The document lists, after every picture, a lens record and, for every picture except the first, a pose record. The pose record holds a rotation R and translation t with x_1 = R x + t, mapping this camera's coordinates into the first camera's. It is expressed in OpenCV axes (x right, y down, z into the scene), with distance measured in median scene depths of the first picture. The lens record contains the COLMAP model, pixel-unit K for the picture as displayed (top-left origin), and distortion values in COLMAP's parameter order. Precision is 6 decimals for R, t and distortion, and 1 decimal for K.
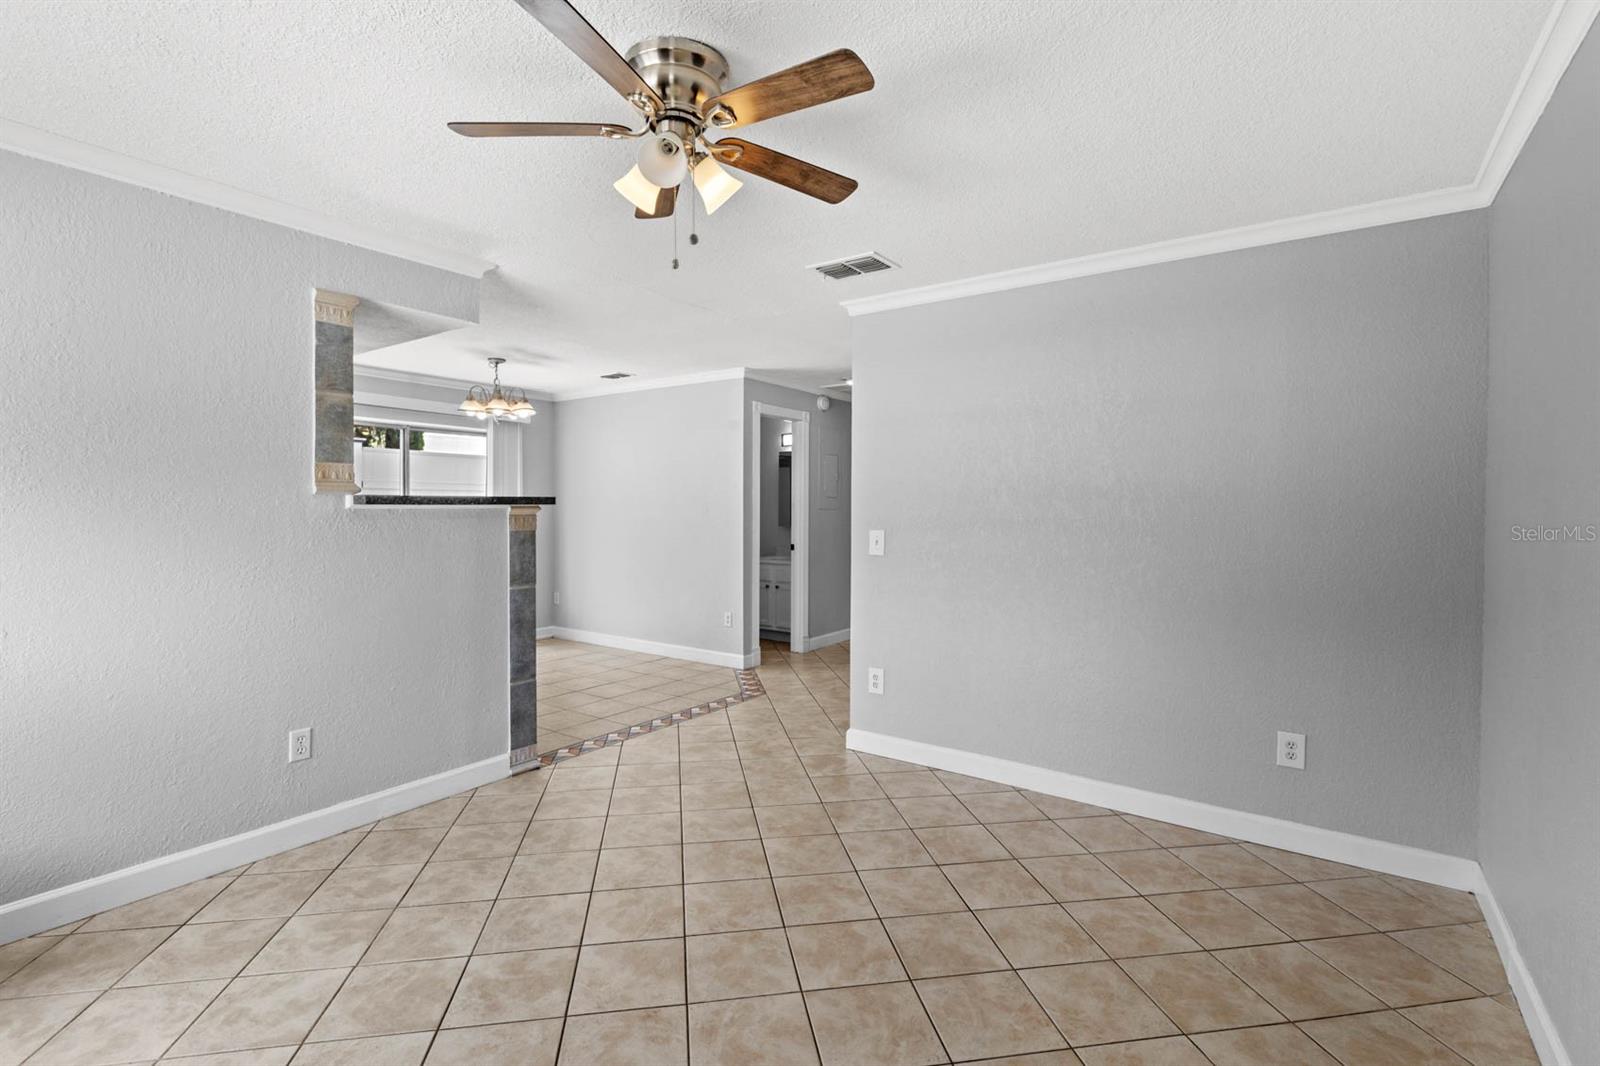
lens RADIAL K [[734.1, 0, 801.6], [0, 734.1, 509.1], [0, 0, 1]] dist [-0.000080, -0.000629]
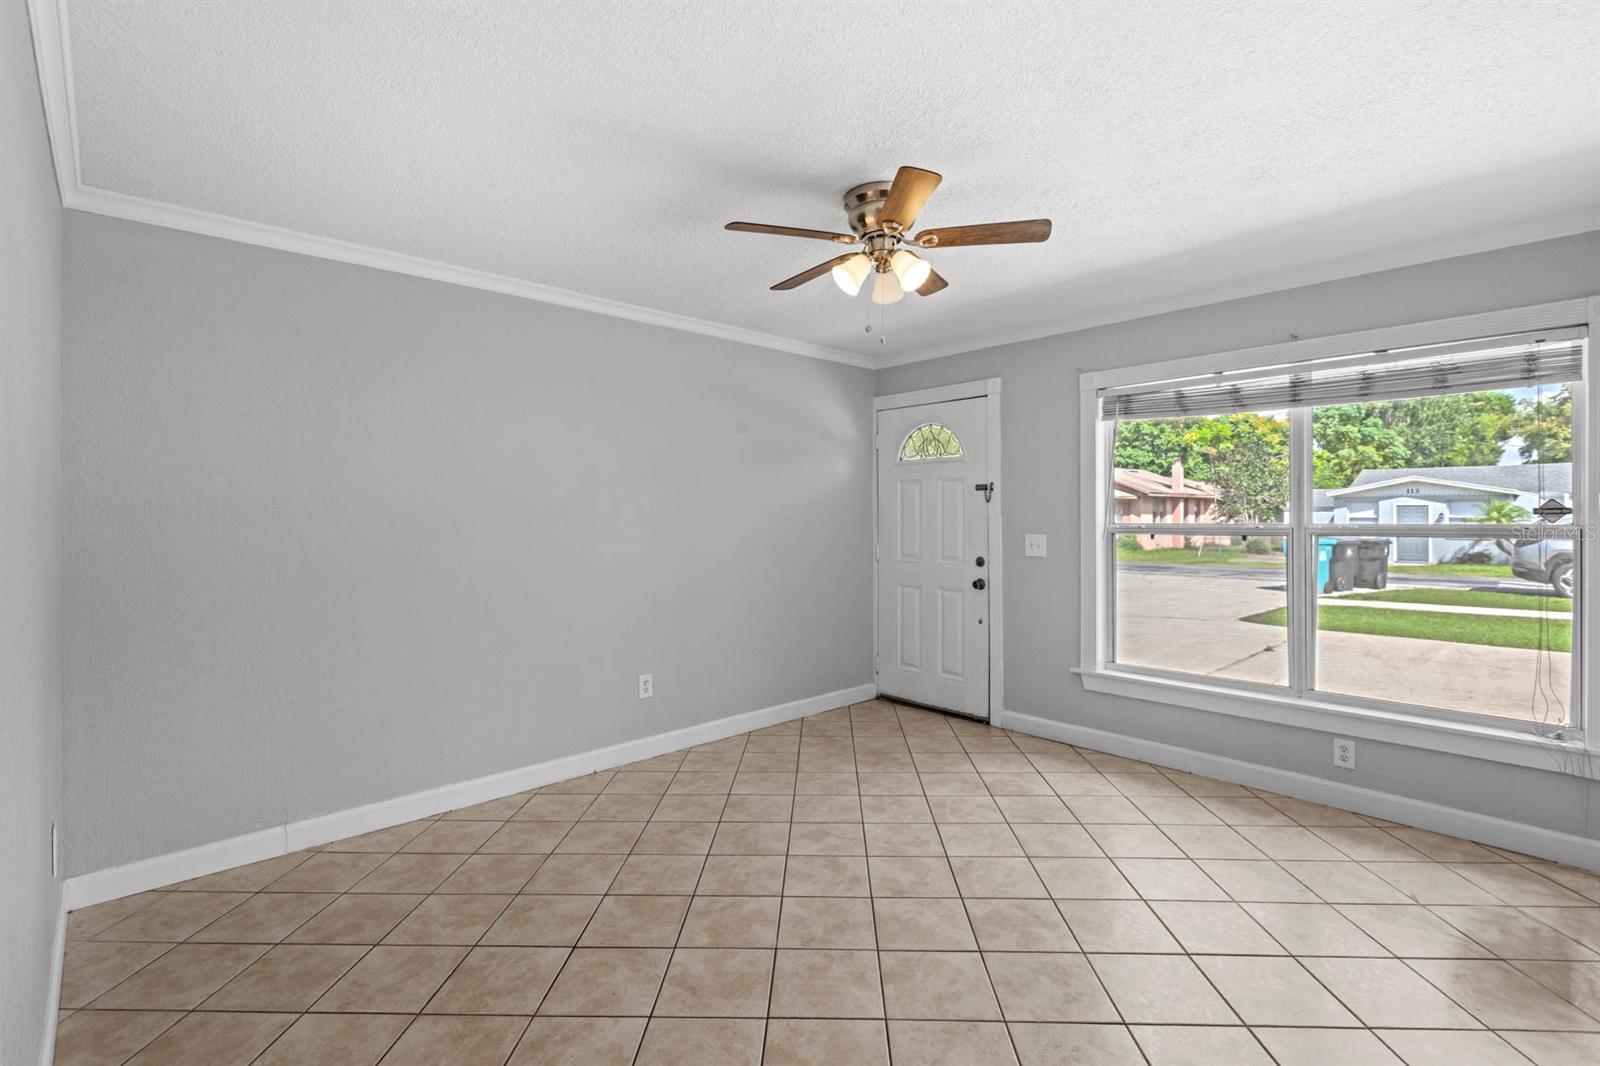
lens RADIAL K [[734.1, 0, 801.6], [0, 734.1, 509.1], [0, 0, 1]] dist [-0.000080, -0.000629]
pose [[-0.978450, -0.002727, 0.206465, -0.205972], [-0.003329, 0.999991, -0.002567, -0.007456], [-0.206456, -0.003199, -0.978451, 1.570376]]
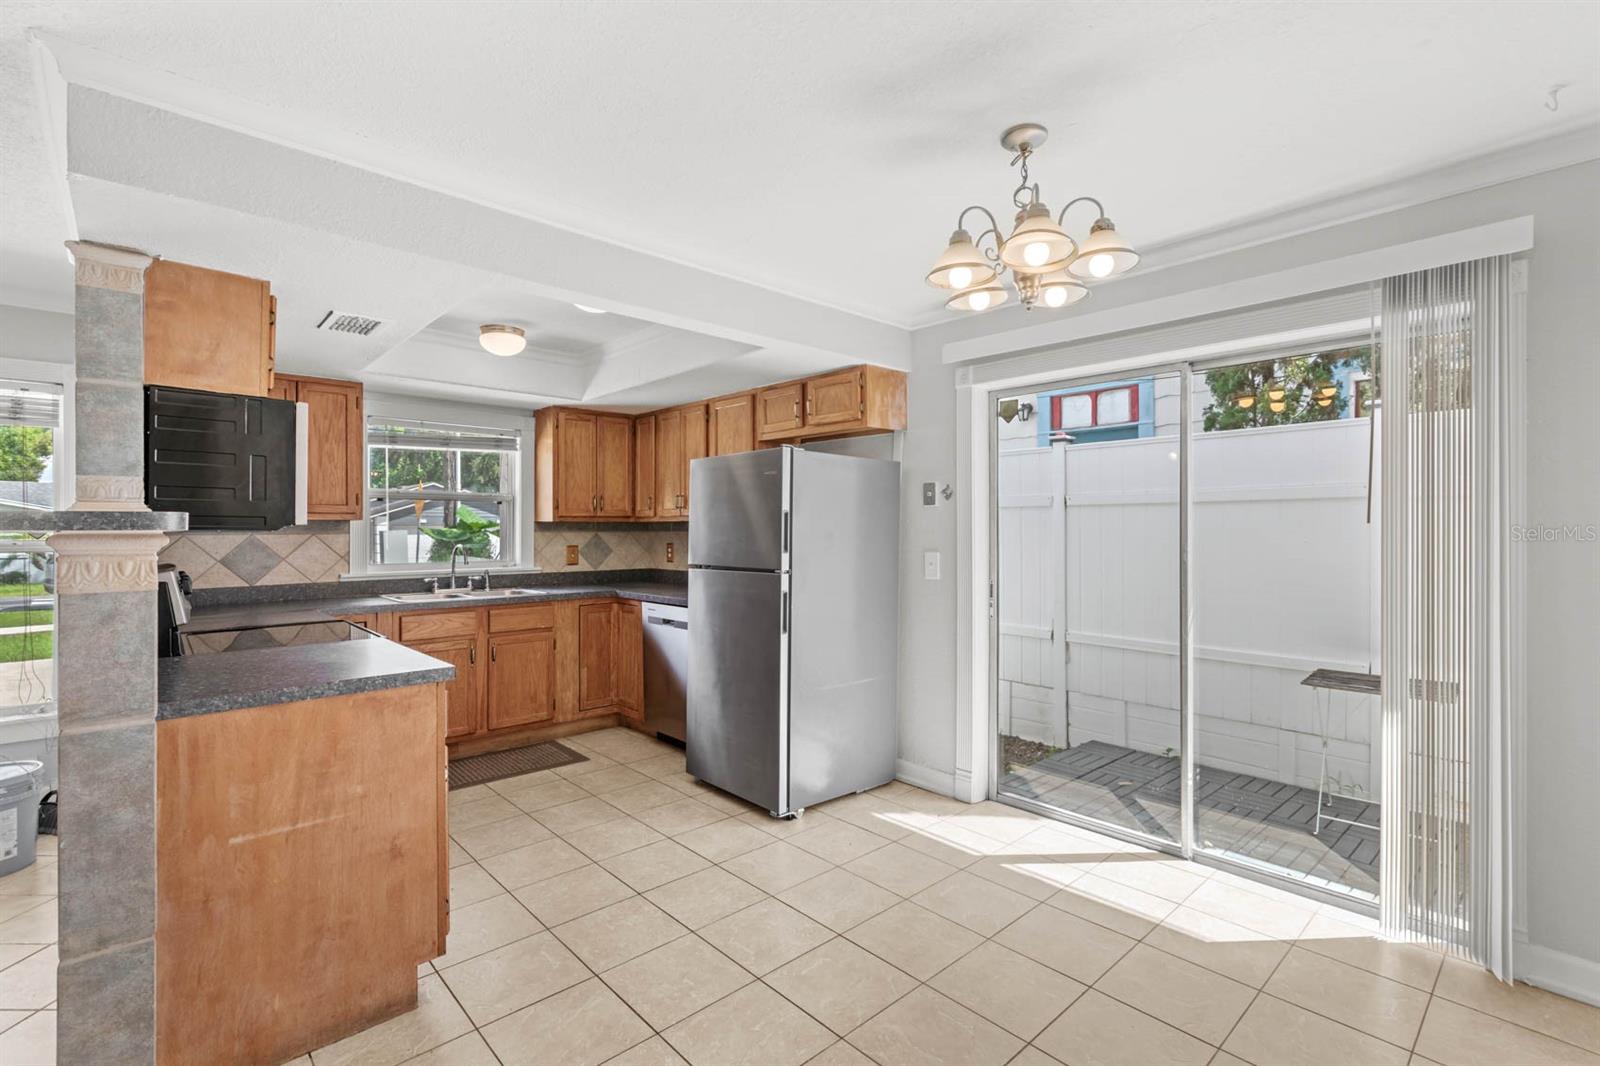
lens RADIAL K [[727.1, 0, 804.6], [0, 727.1, 532.6], [0, 0, 1]] dist [-0.000955, 0.000288]
pose [[-0.206922, 0.000095, -0.978357, -0.070744], [-0.001971, 0.999998, 0.000514, -0.008235], [0.978355, 0.002035, -0.206922, 1.902344]]
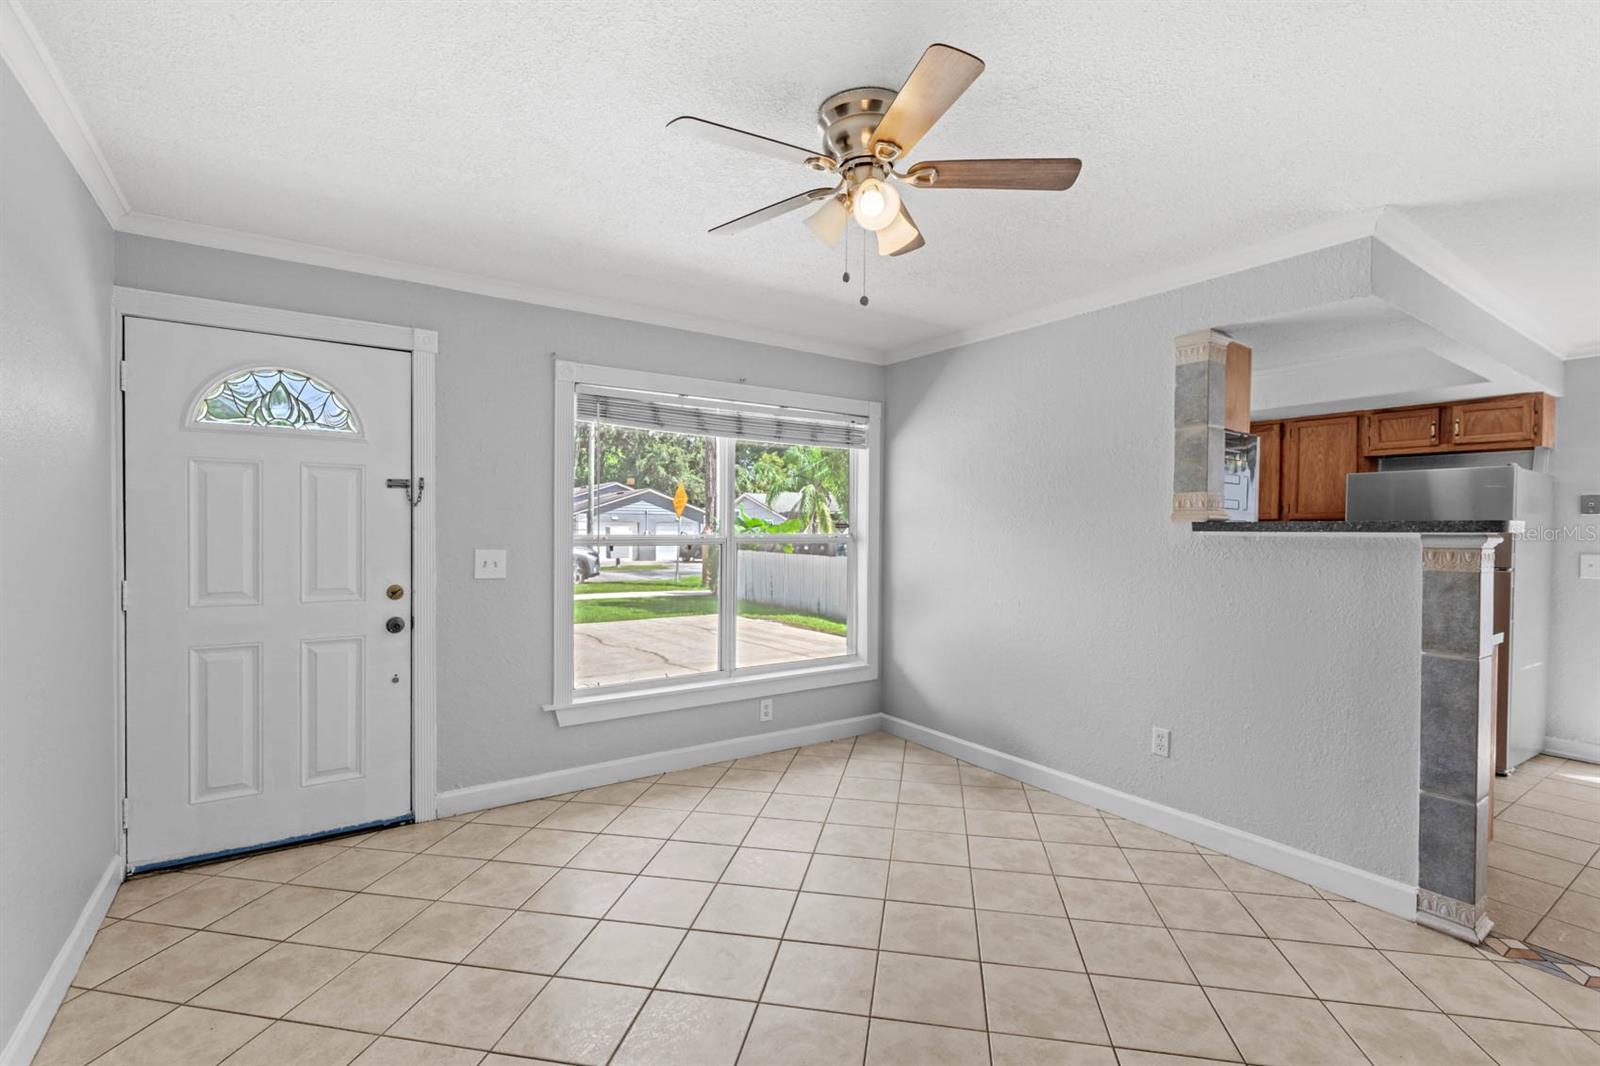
lens RADIAL K [[727.1, 0, 804.6], [0, 727.1, 532.6], [0, 0, 1]] dist [-0.000955, 0.000288]
pose [[-0.345774, -0.002344, -0.938315, 0.561662], [-0.015253, 0.999879, 0.003123, 0.000782], [0.938194, 0.015392, -0.345768, 0.855166]]
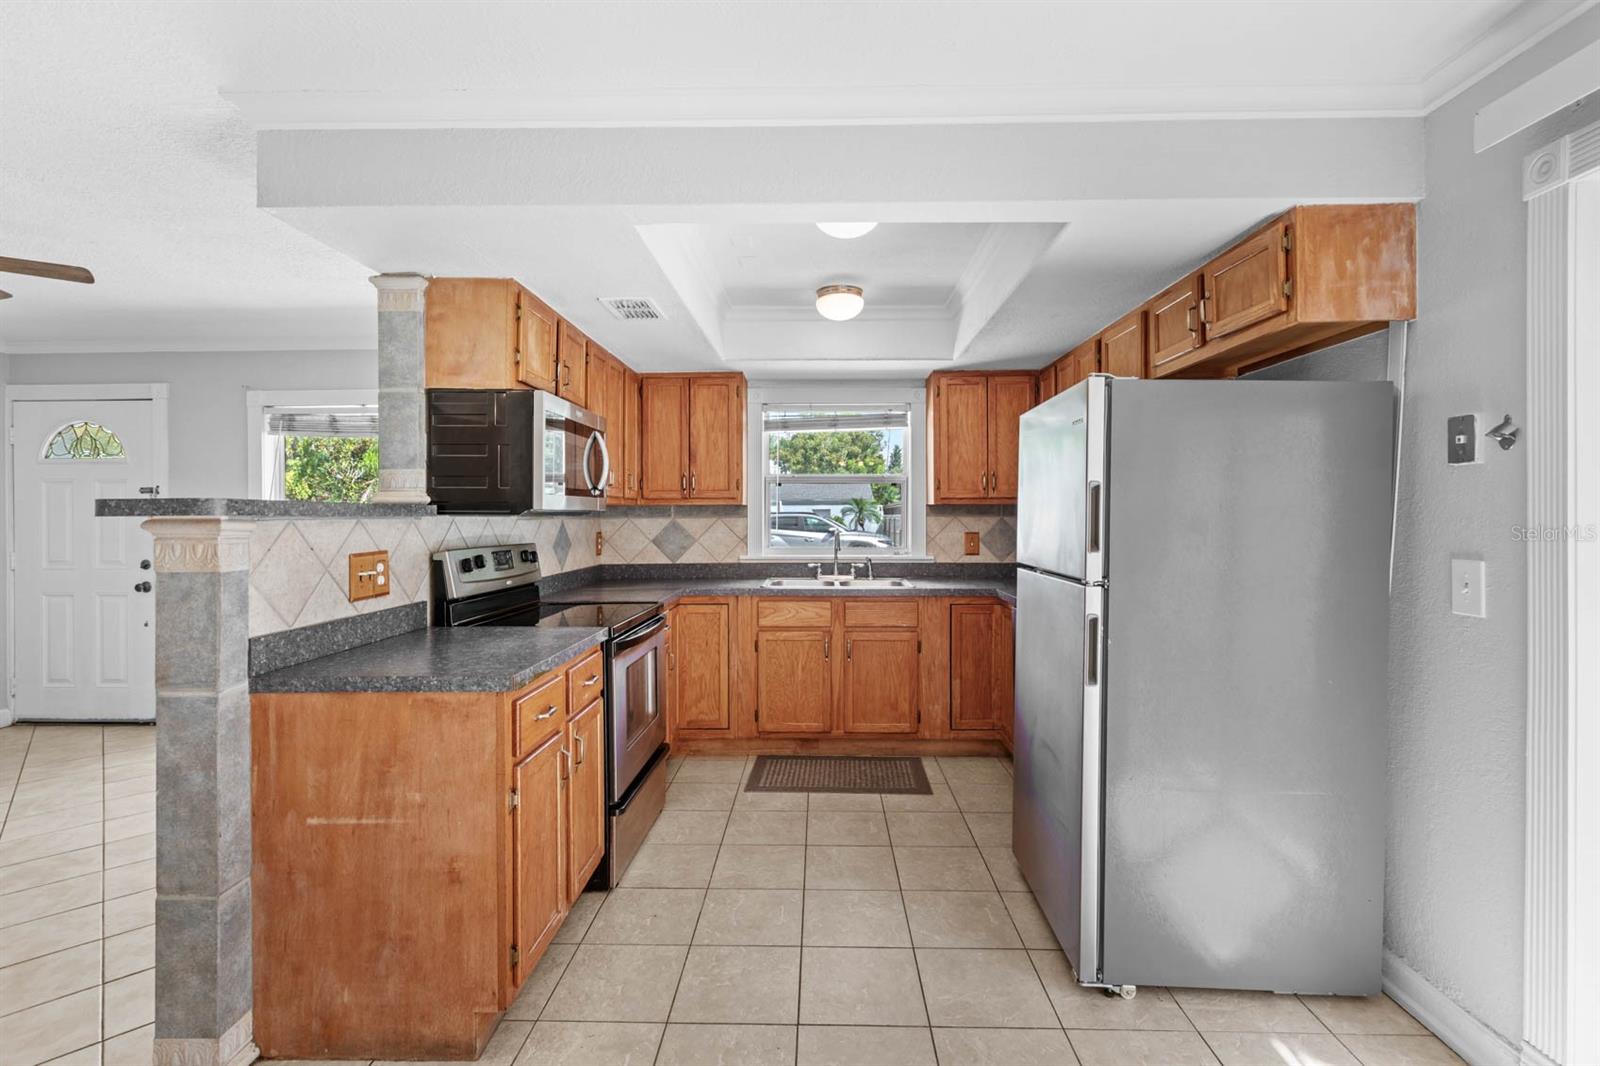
lens RADIAL K [[729.7, 0, 805.3], [0, 729.7, 516.7], [0, 0, 1]] dist [0.002337, 0.000274]
pose [[-0.829905, -0.000185, -0.557904, -0.568207], [-0.002272, 0.999993, 0.003047, -0.010909], [0.557900, 0.003796, -0.829900, 2.059447]]
